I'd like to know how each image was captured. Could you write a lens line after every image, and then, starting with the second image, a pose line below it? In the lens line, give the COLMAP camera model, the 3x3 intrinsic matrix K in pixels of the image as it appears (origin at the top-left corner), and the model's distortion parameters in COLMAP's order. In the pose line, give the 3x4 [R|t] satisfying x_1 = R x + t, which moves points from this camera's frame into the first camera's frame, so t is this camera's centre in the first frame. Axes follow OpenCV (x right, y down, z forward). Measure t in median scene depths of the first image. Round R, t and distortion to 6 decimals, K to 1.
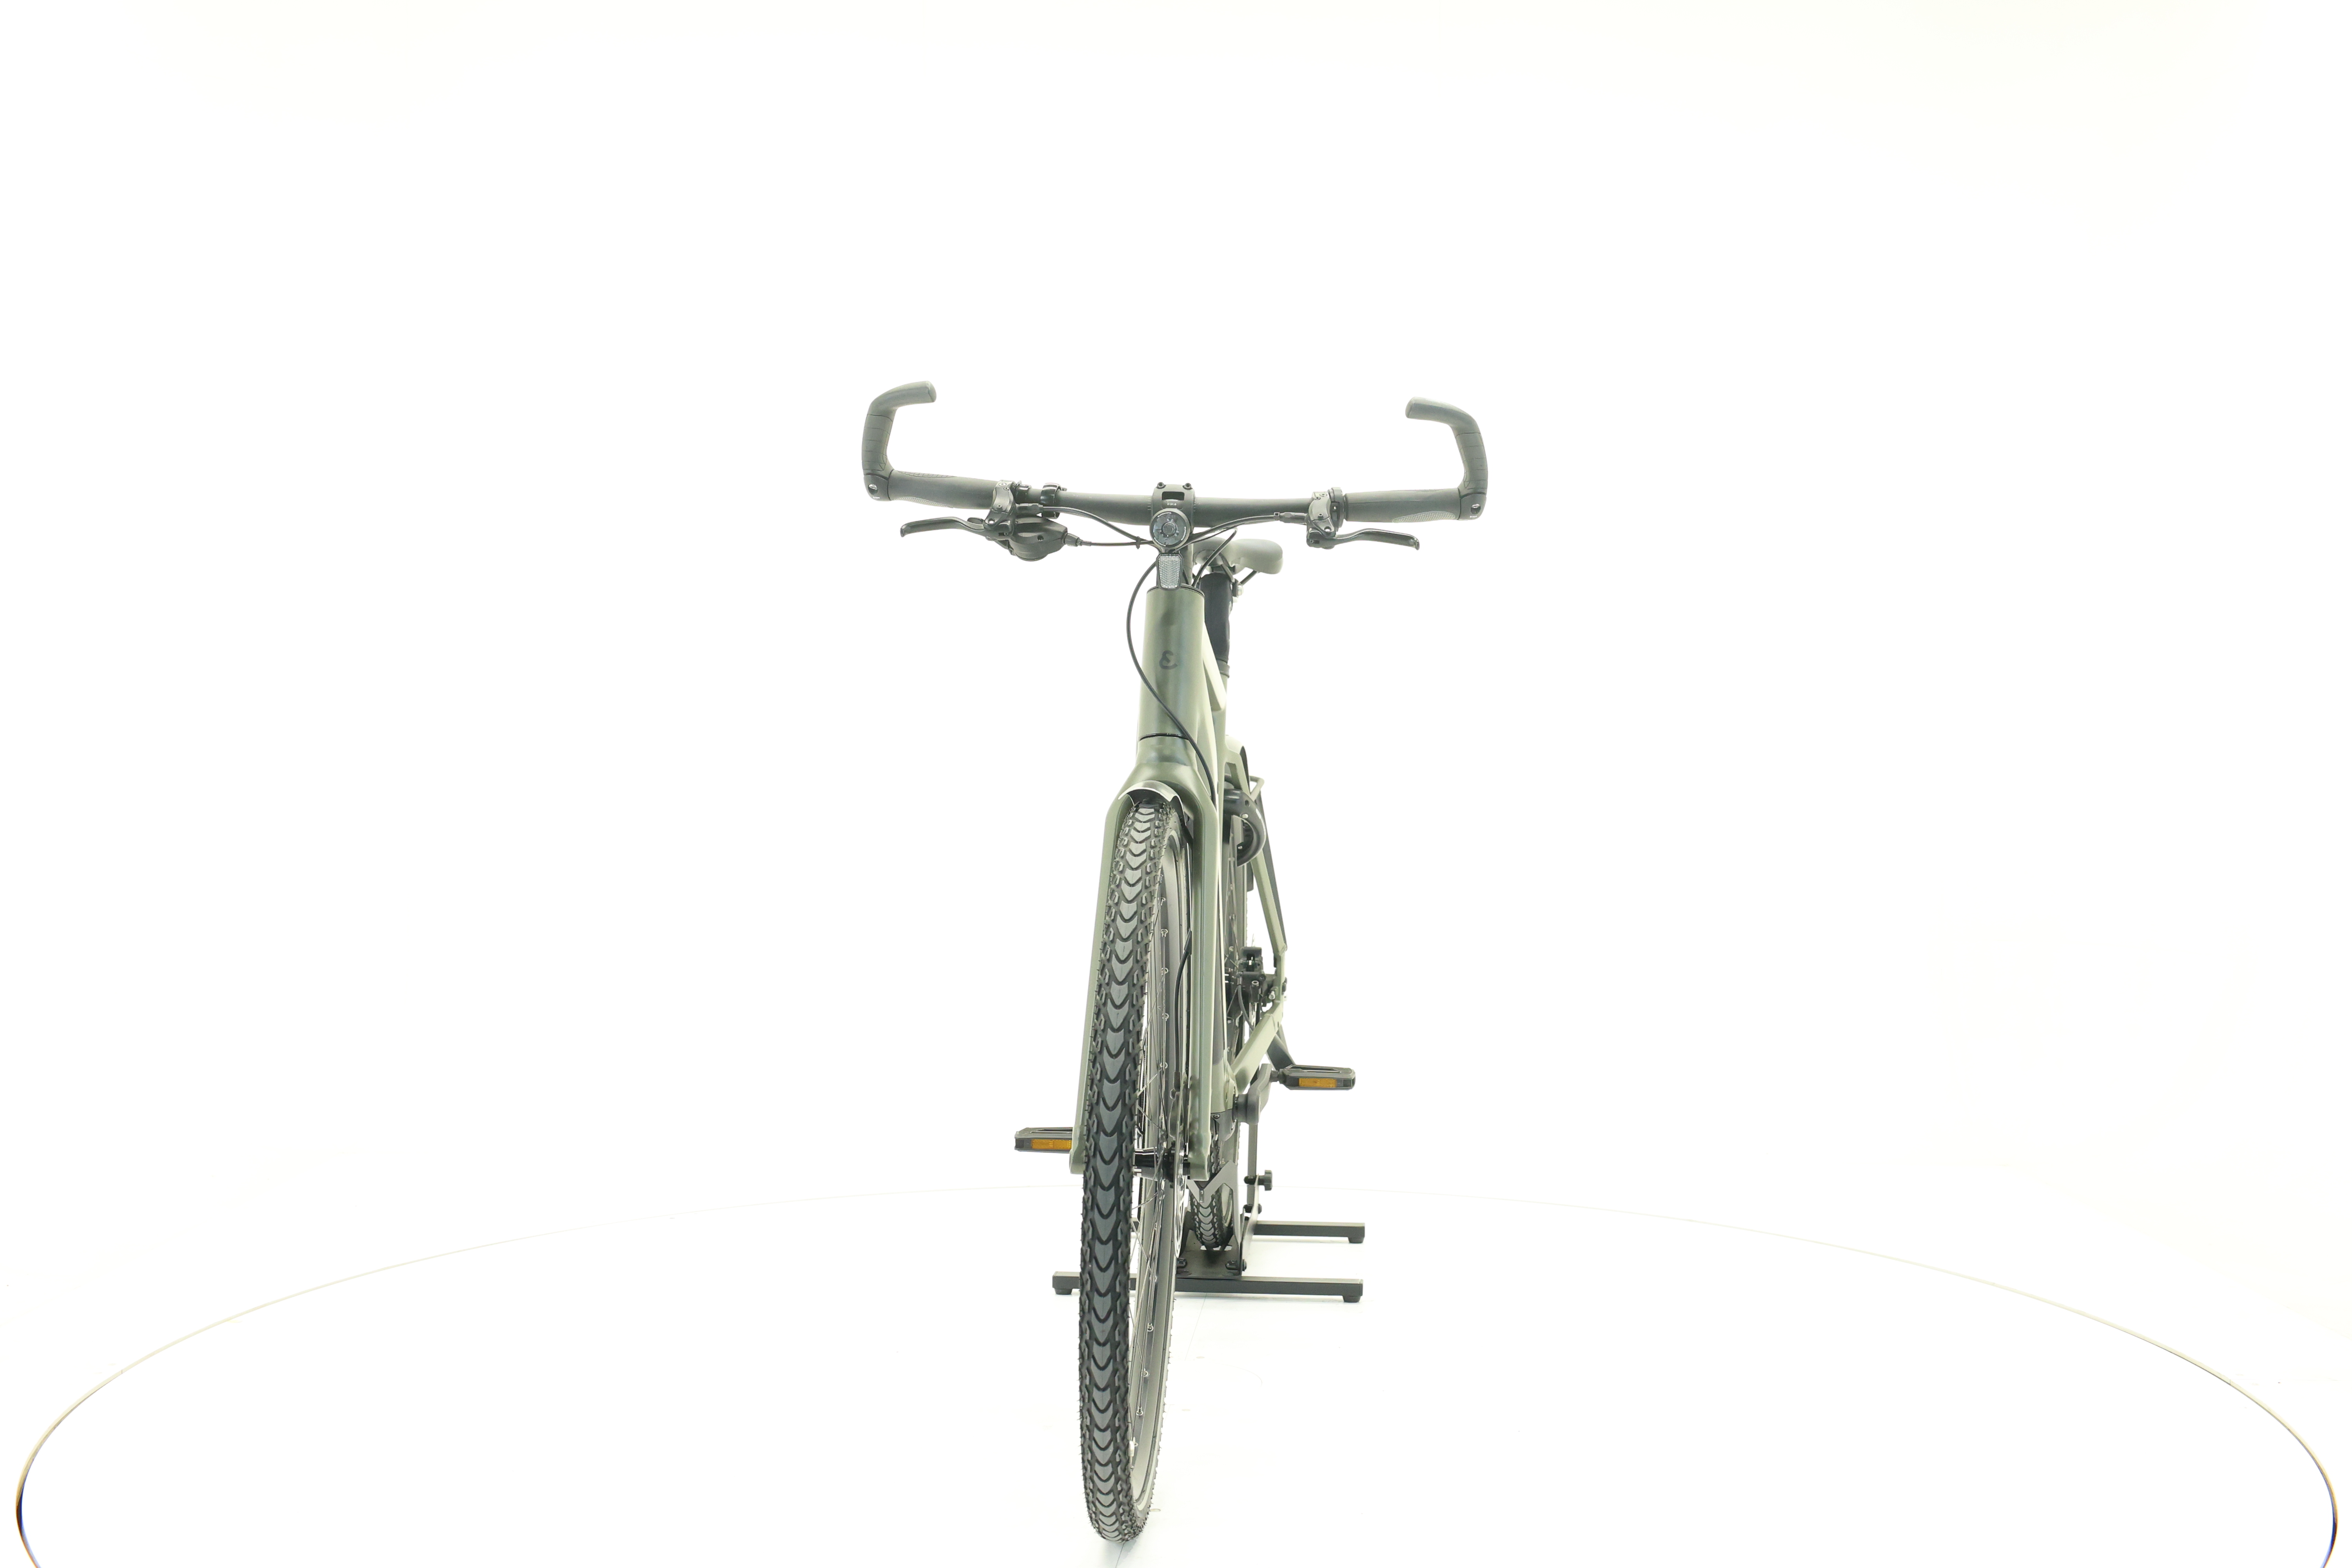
lens RADIAL K [[2507.6, 0, 1175.8], [0, 2507.6, 786.2], [0, 0, 1]] dist [-0.032927, 0.000000]
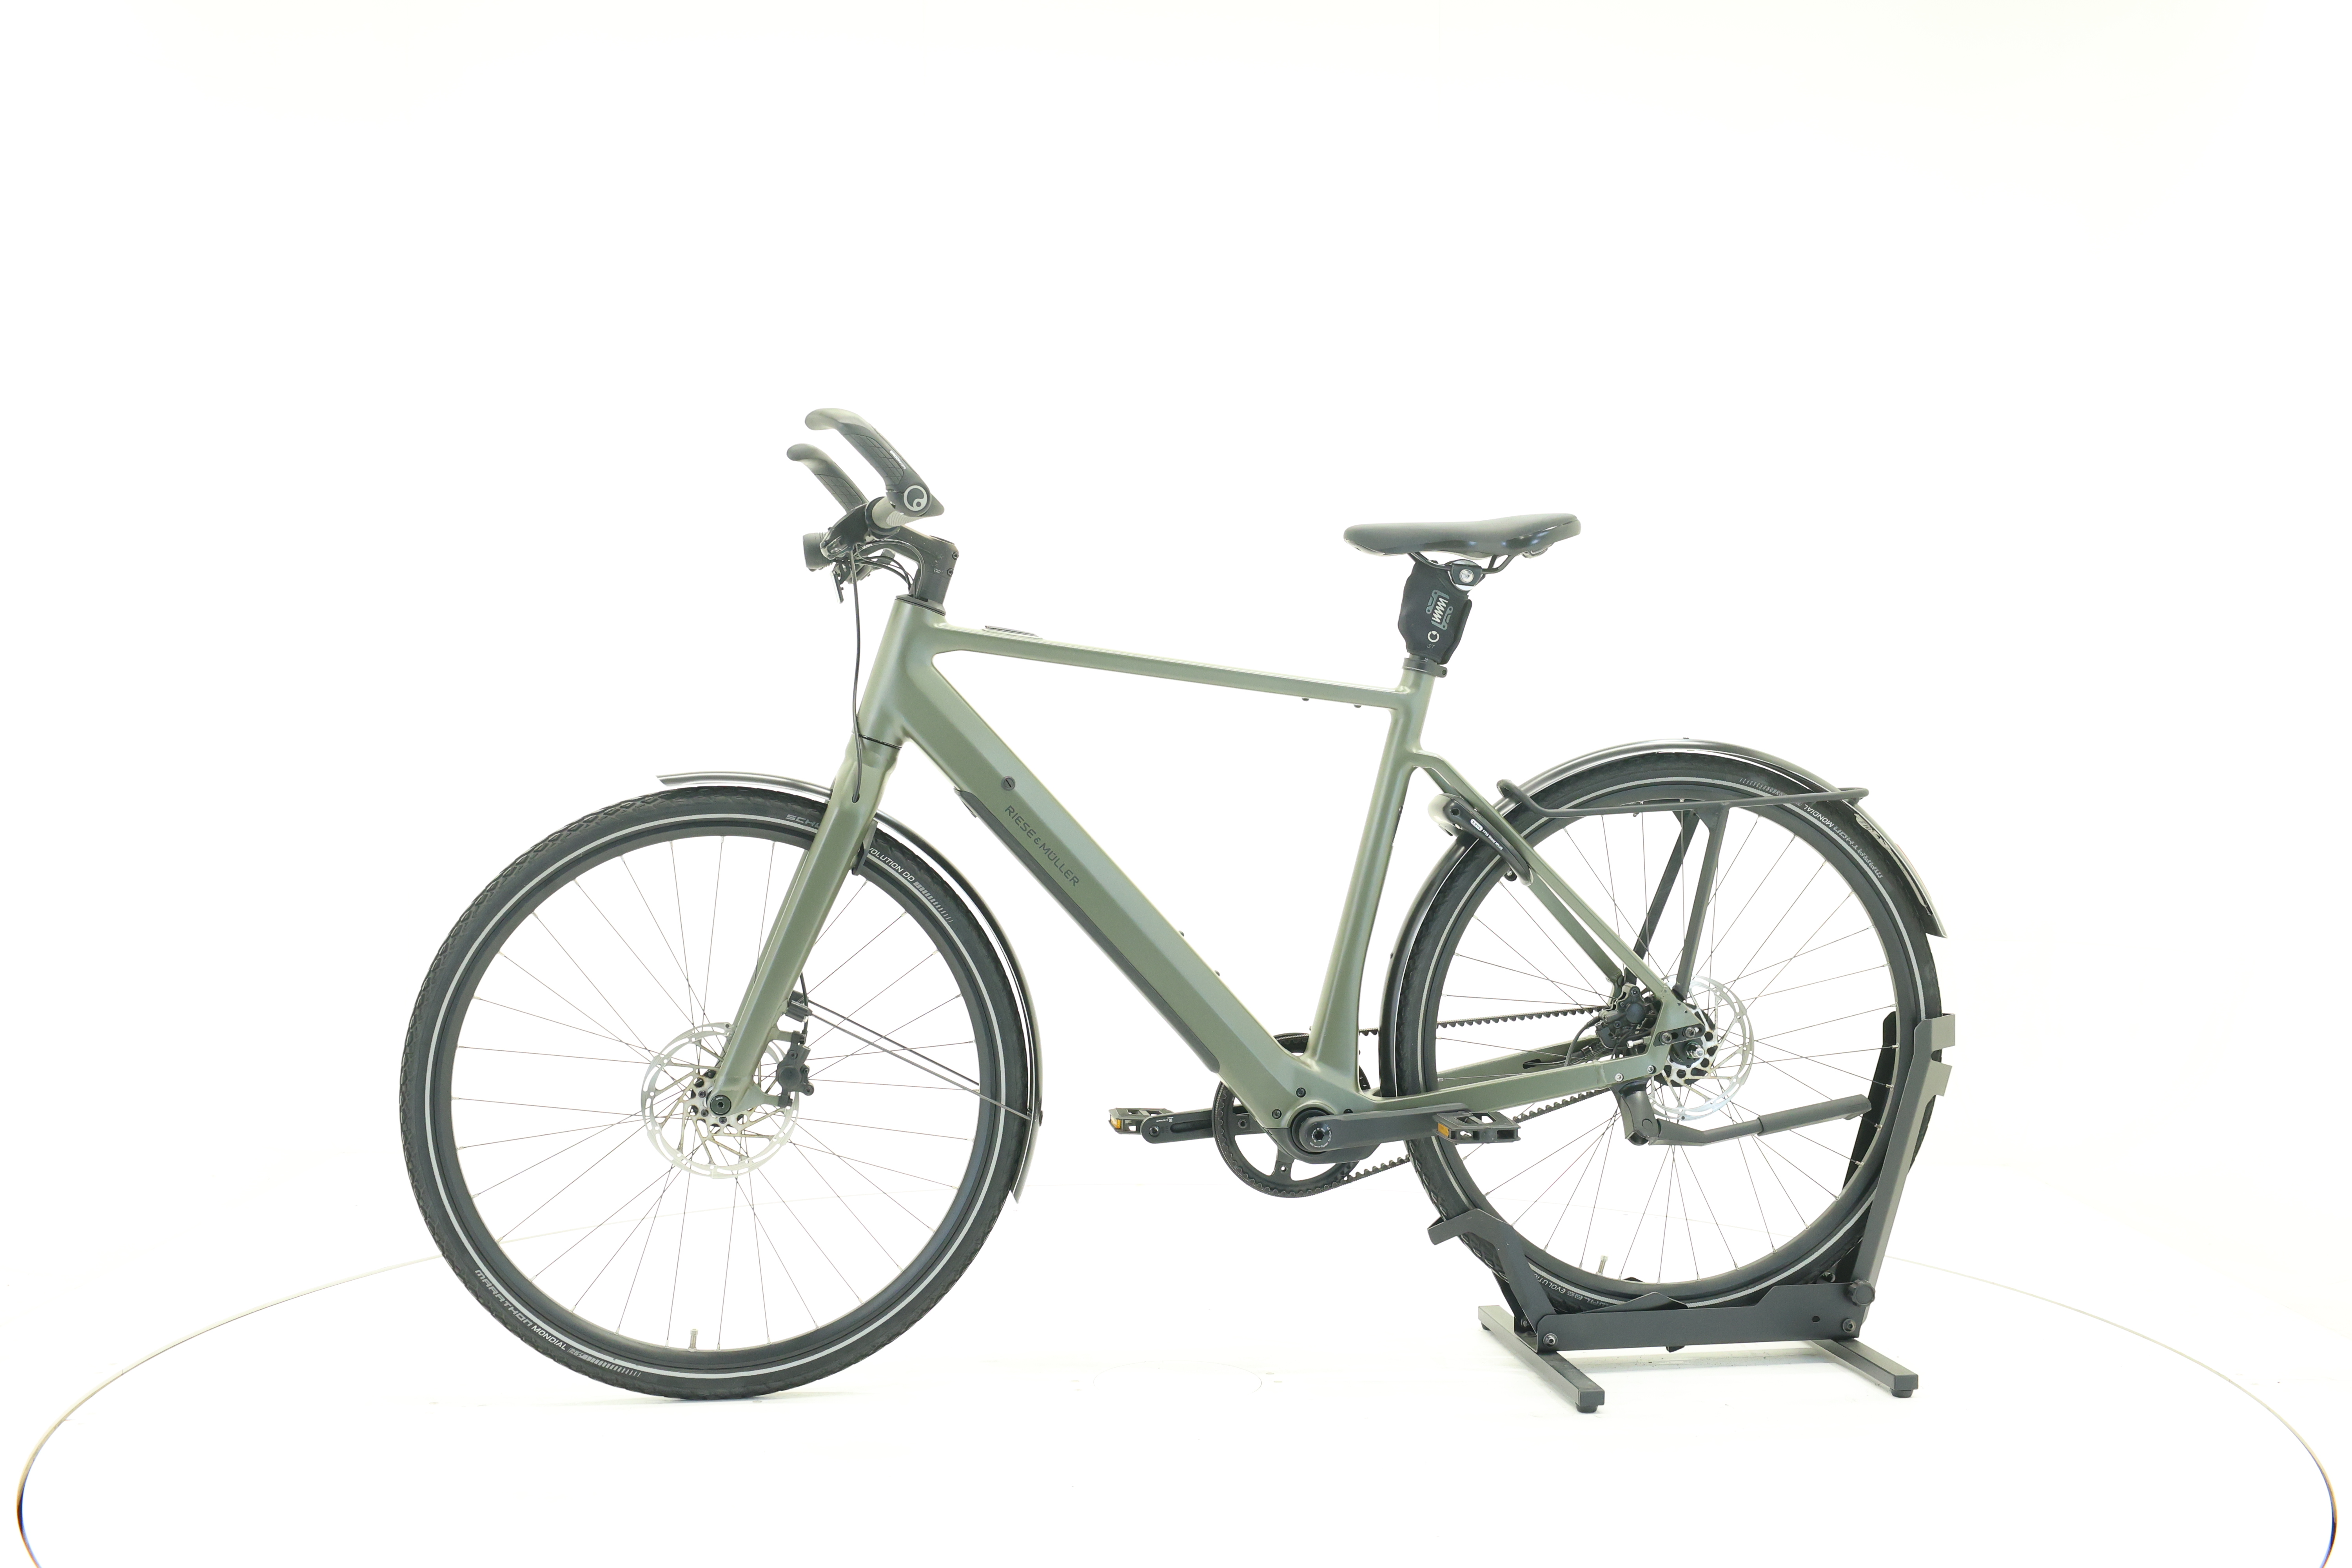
lens RADIAL K [[2507.6, 0, 1181.3], [0, 2507.6, 779.4], [0, 0, 1]] dist [-0.032927, 0.000000]
pose [[0.251438, 0.018764, -0.967692, 1.111601], [-0.027073, 0.999557, 0.012347, -0.017402], [0.967495, 0.023093, 0.251835, 0.858334]]
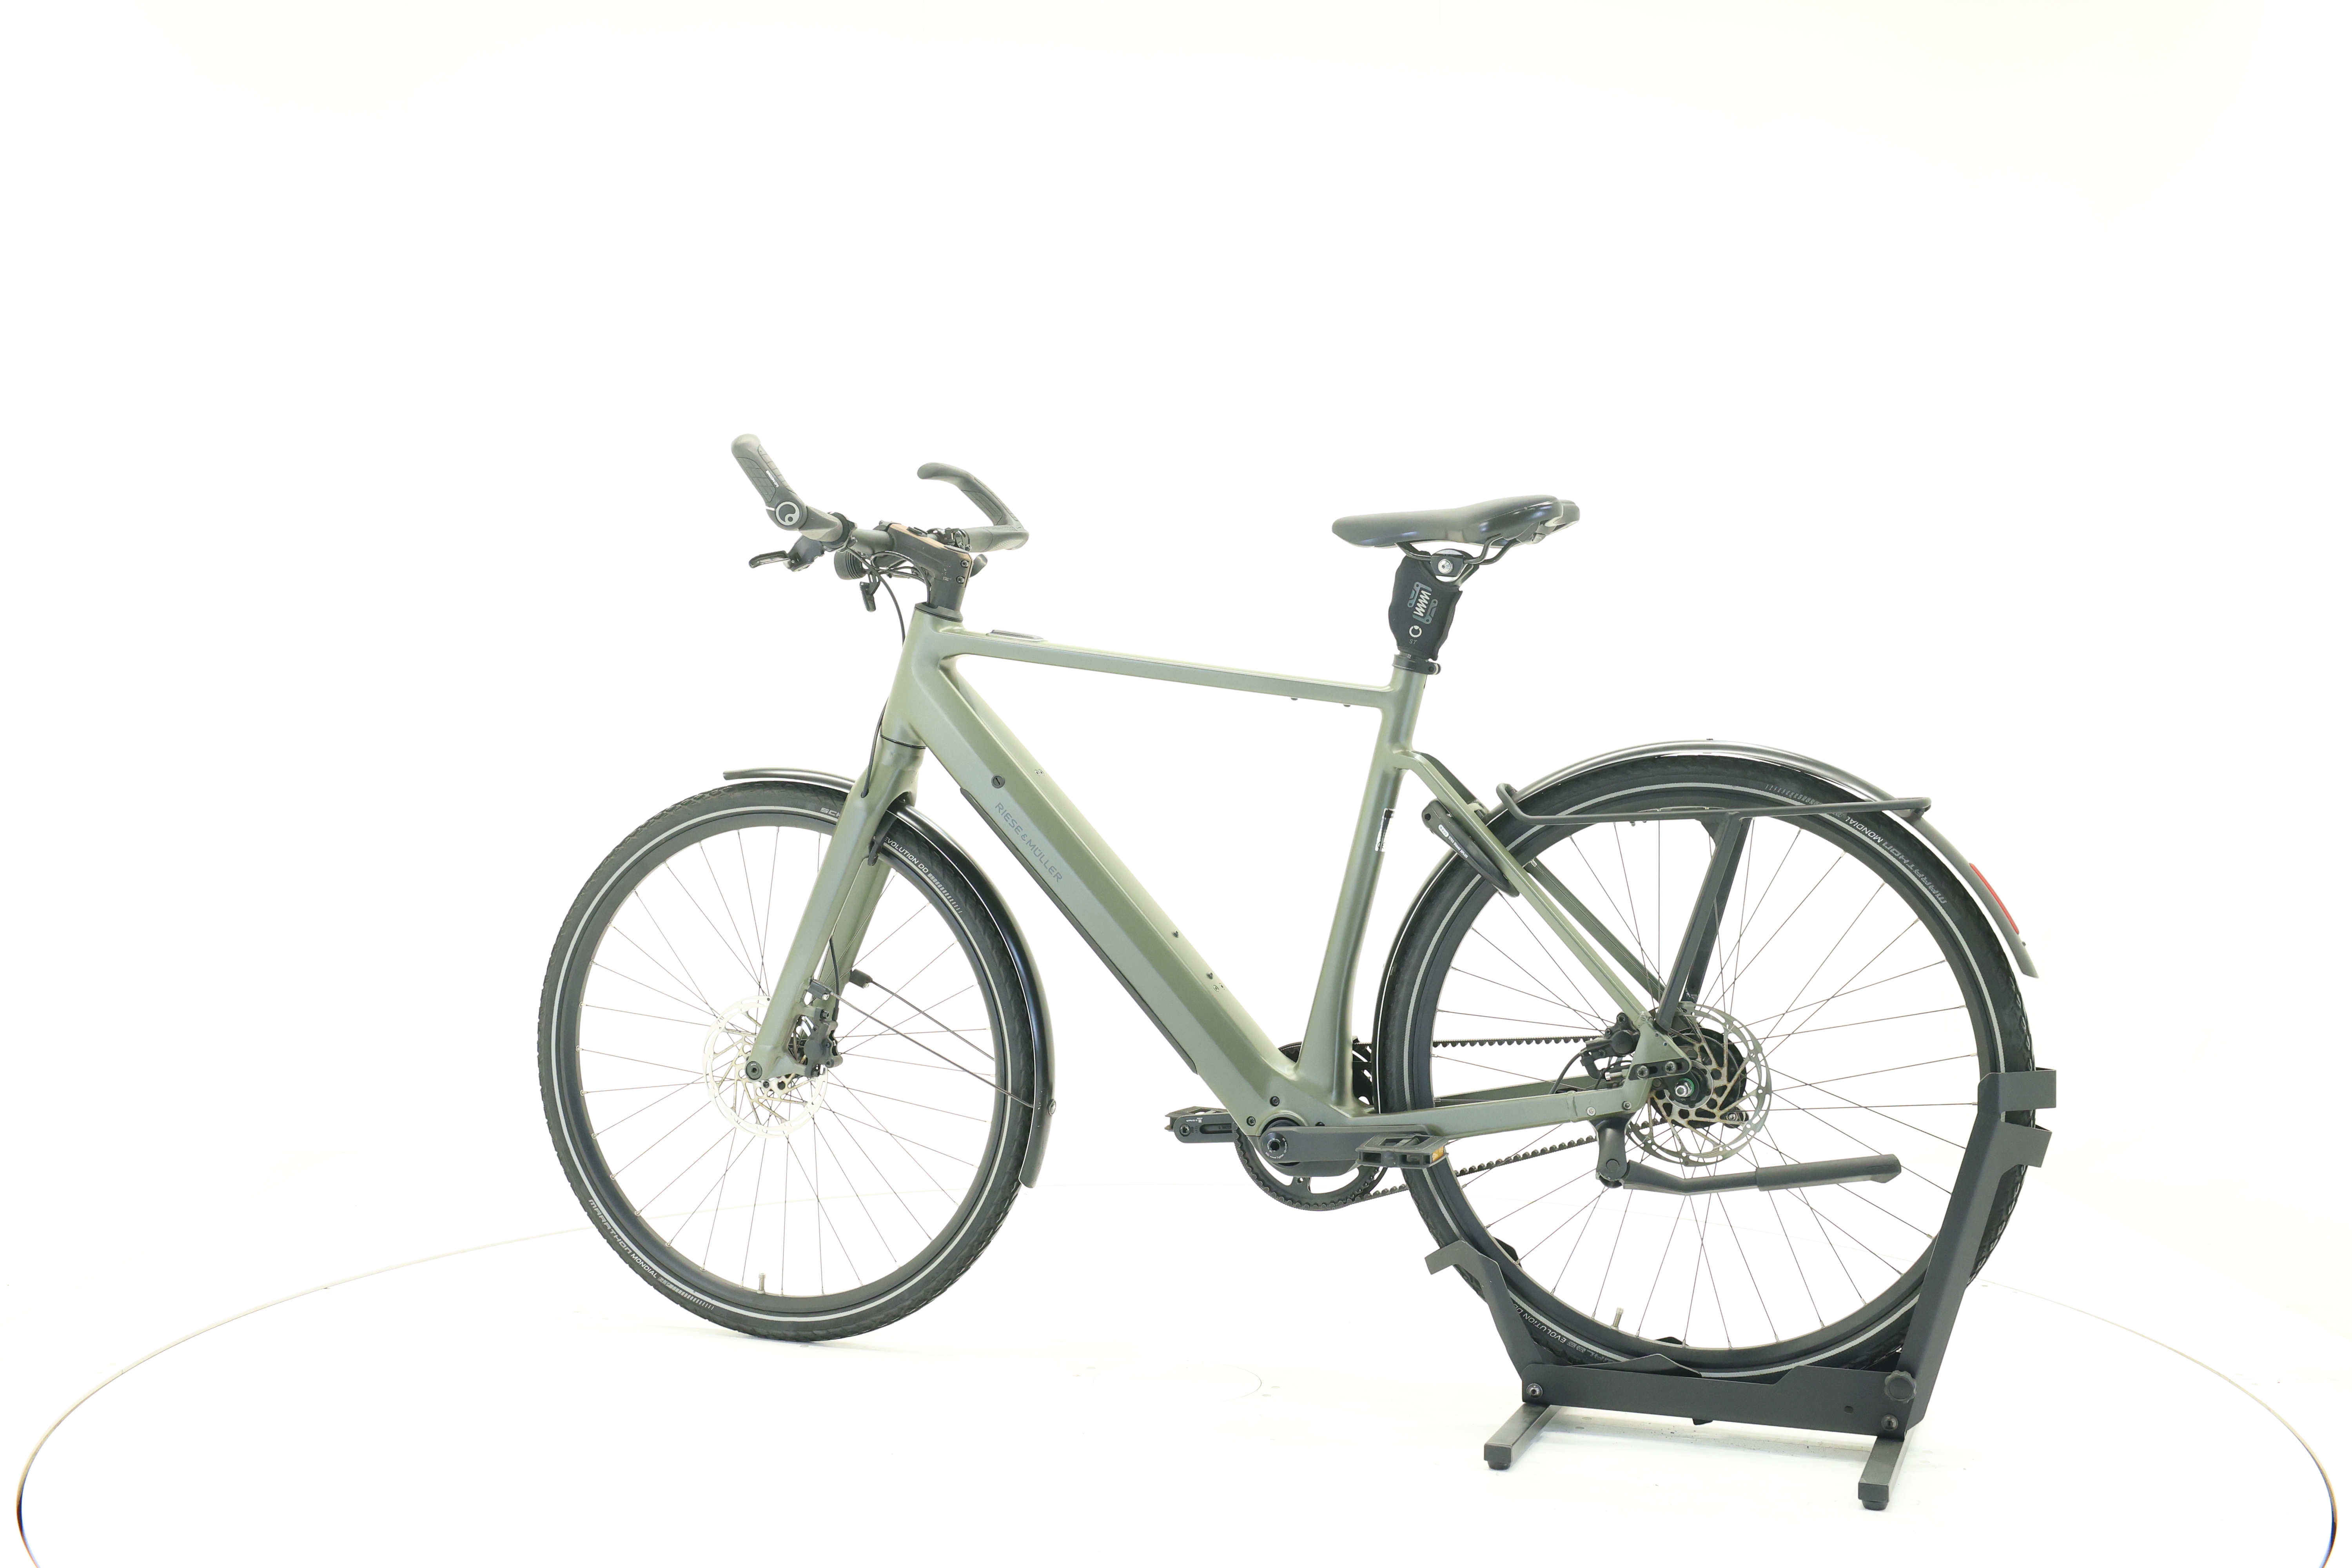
lens RADIAL K [[2507.6, 0, 1177.3], [0, 2507.6, 773.7], [0, 0, 1]] dist [-0.032927, 0.000000]
pose [[-0.279082, 0.012697, -0.960183, 1.103929], [-0.028245, 0.999371, 0.021425, -0.030406], [0.959852, 0.033100, -0.278548, 1.465025]]
